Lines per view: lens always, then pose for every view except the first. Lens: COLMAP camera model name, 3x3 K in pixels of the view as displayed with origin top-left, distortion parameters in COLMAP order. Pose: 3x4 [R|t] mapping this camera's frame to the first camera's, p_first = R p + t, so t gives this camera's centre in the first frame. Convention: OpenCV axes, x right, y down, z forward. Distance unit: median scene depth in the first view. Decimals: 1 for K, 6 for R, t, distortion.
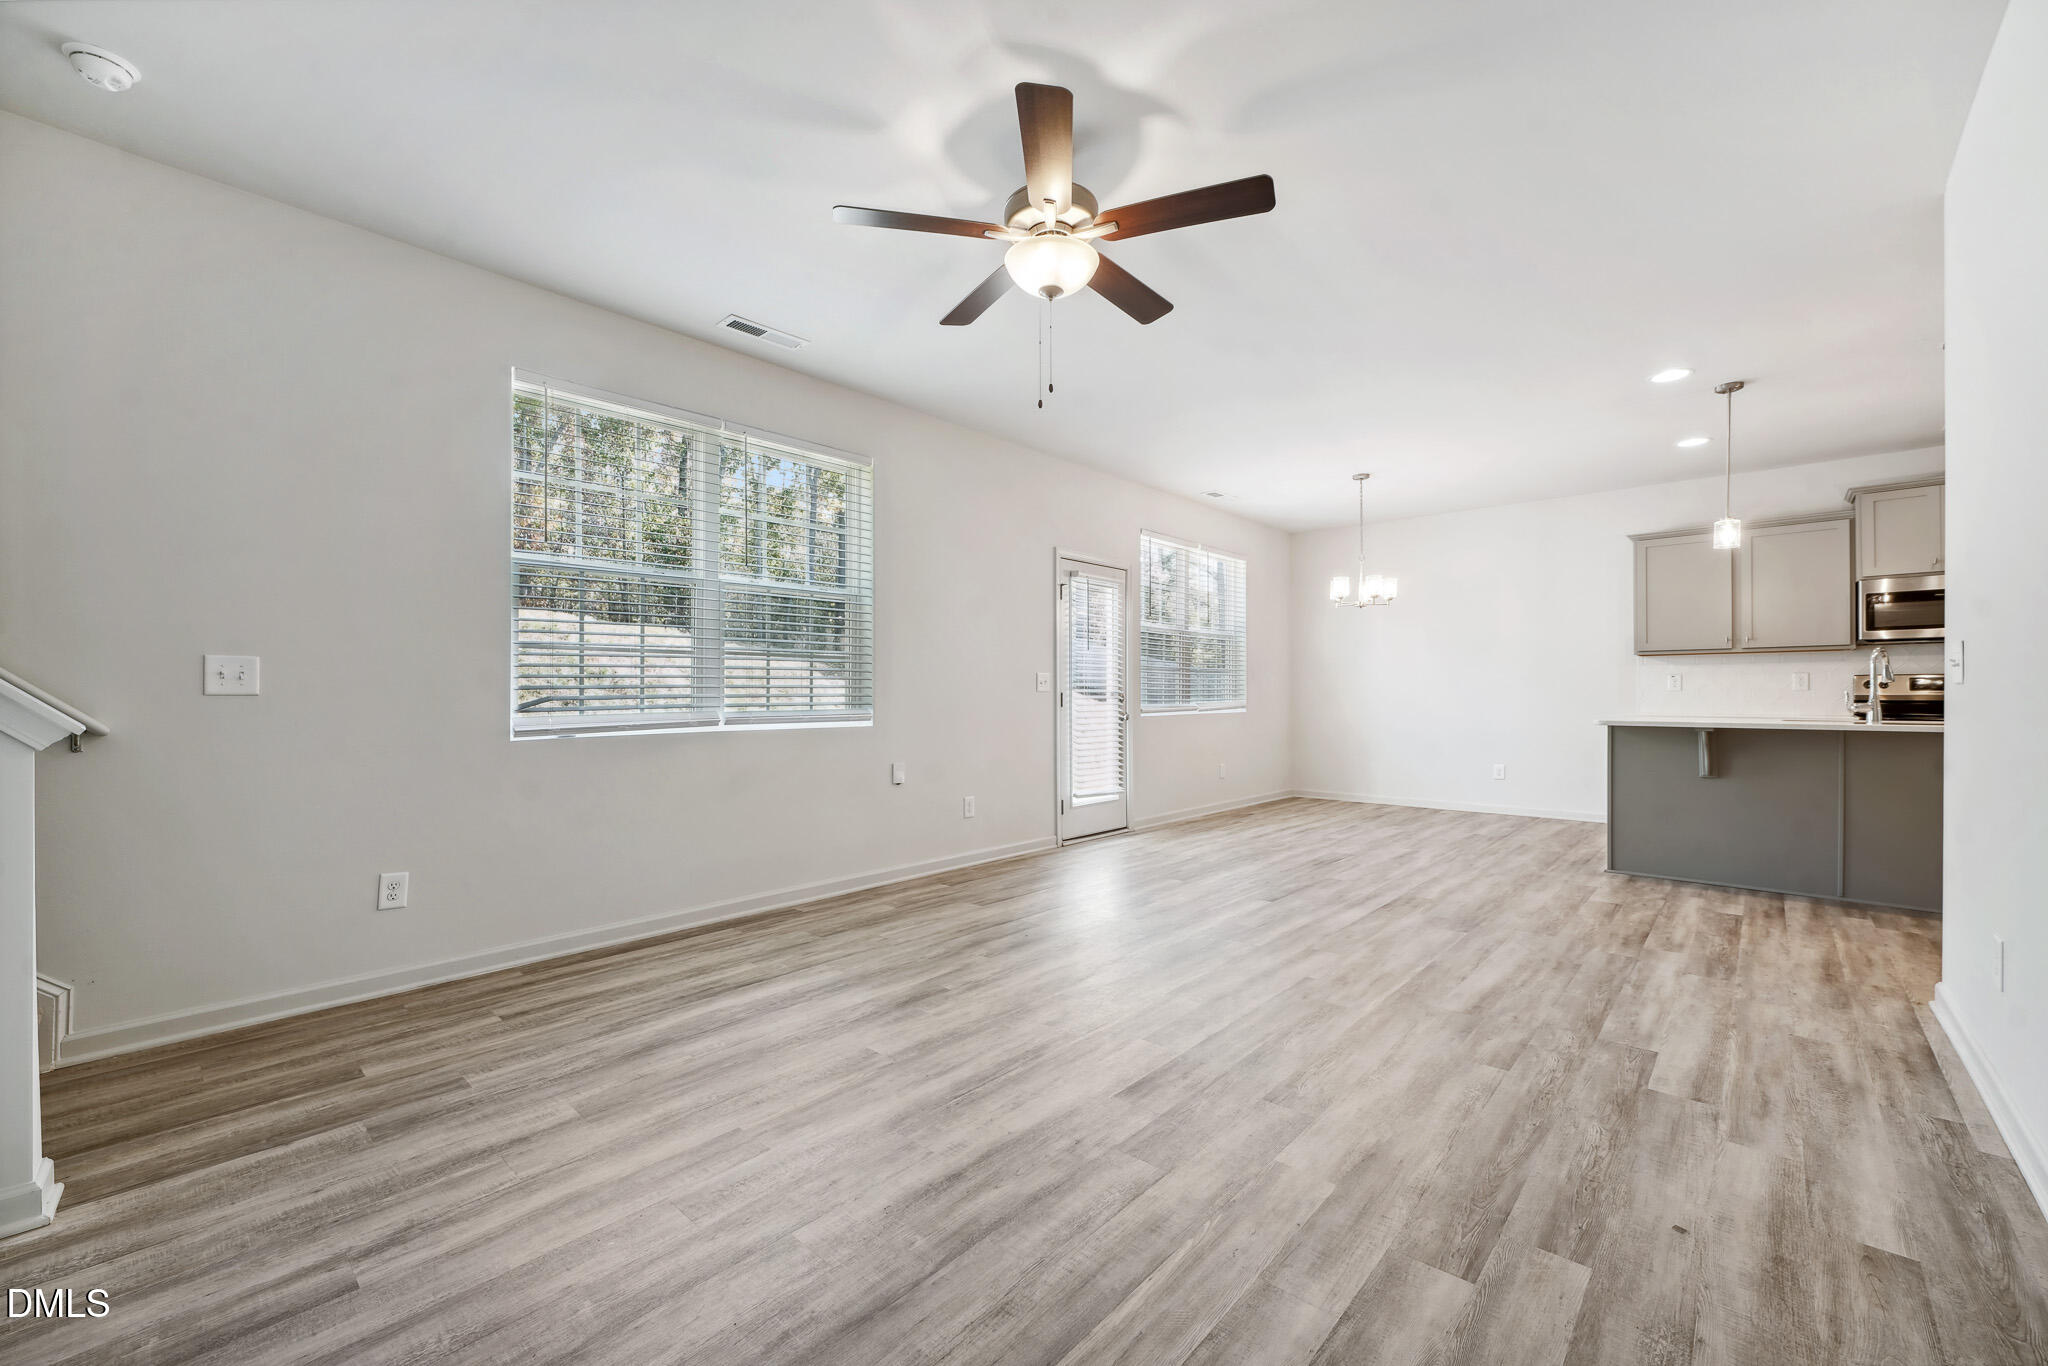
lens RADIAL K [[815.8, 0, 1033.4], [0, 815.8, 682.5], [0, 0, 1]] dist [-0.000281, 0.000552]
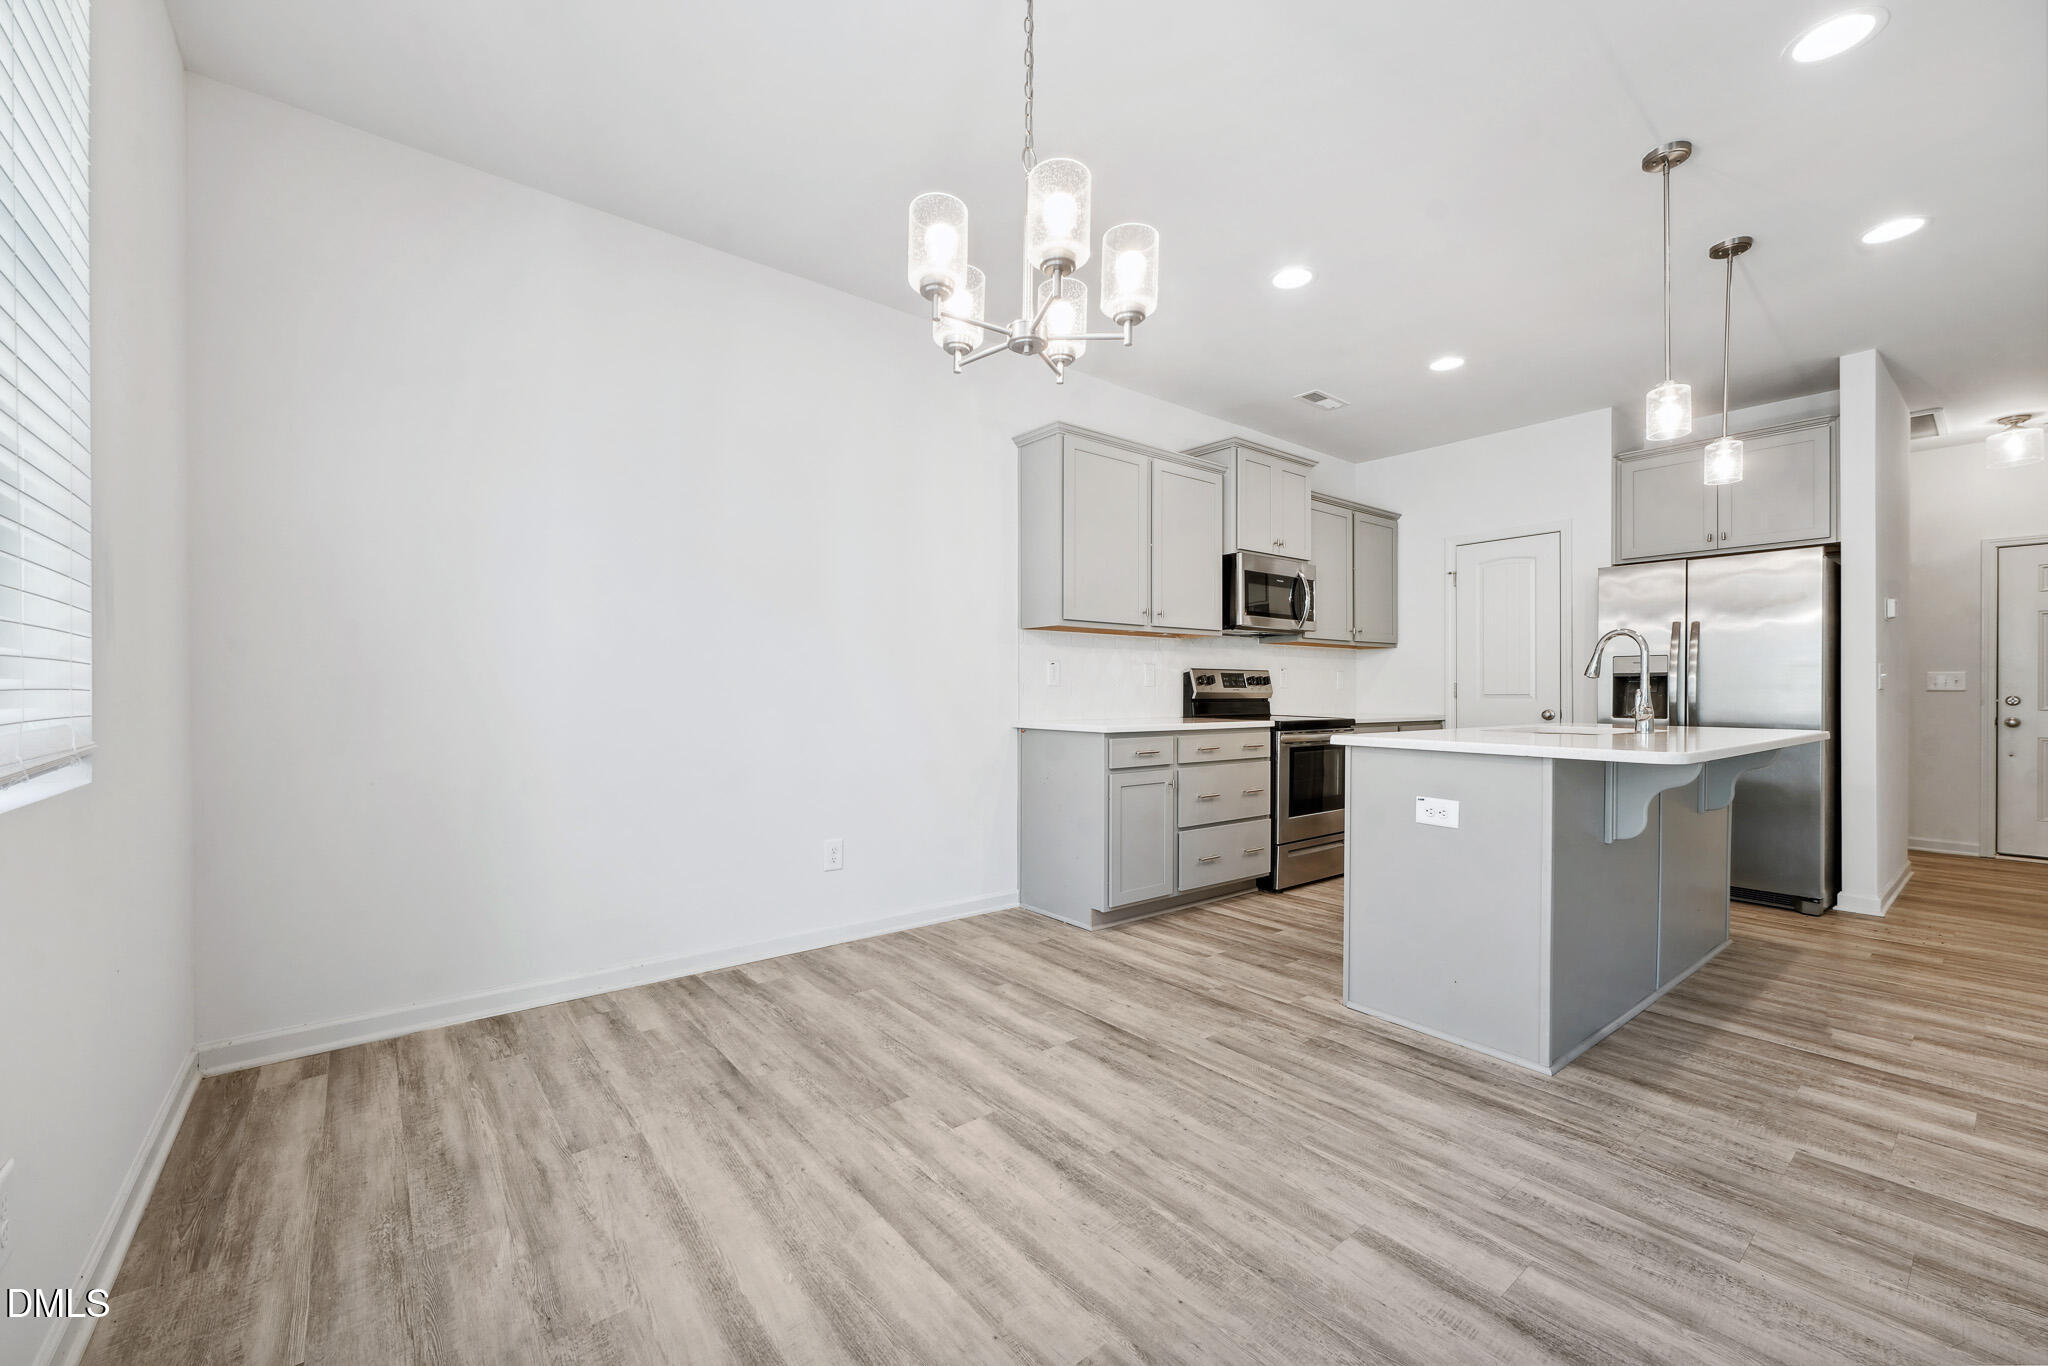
lens RADIAL K [[815.8, 0, 1005.6], [0, 815.8, 694.5], [0, 0, 1]] dist [-0.000281, 0.000552]
pose [[0.169267, -0.006695, 0.985548, 0.364446], [-0.019837, 0.999751, 0.010198, 0.029125], [-0.985371, -0.021276, 0.169092, 2.374104]]
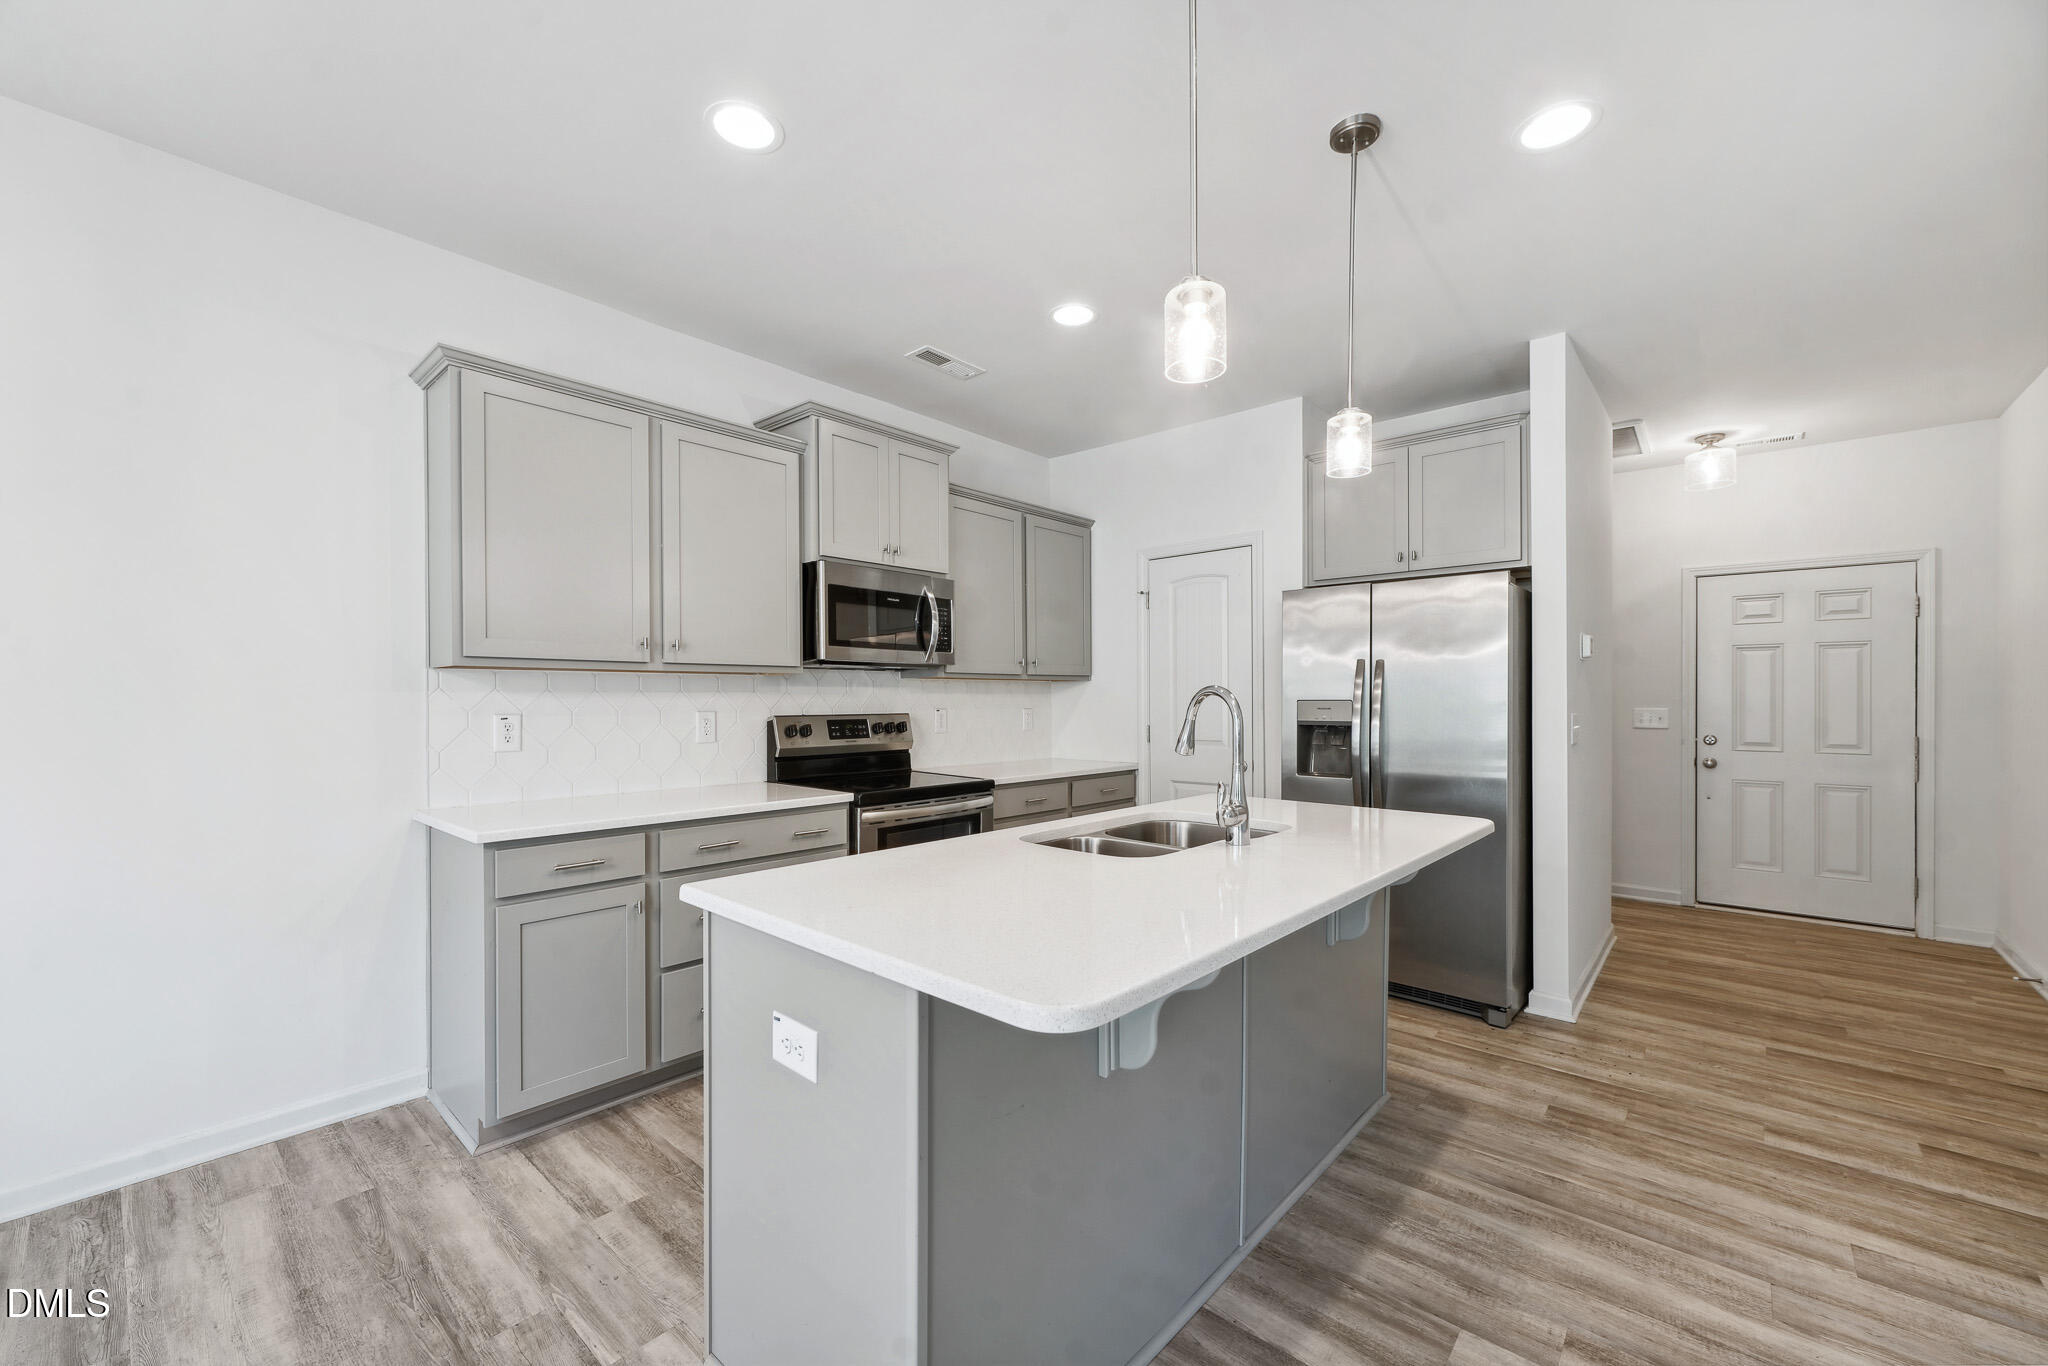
lens RADIAL K [[815.8, 0, 1006.7], [0, 815.8, 703.1], [0, 0, 1]] dist [-0.000281, 0.000552]
pose [[-0.001997, -0.008511, 0.999962, 0.904642], [-0.017446, 0.999812, 0.008475, -0.060796], [-0.999846, -0.017429, -0.002145, 1.881386]]
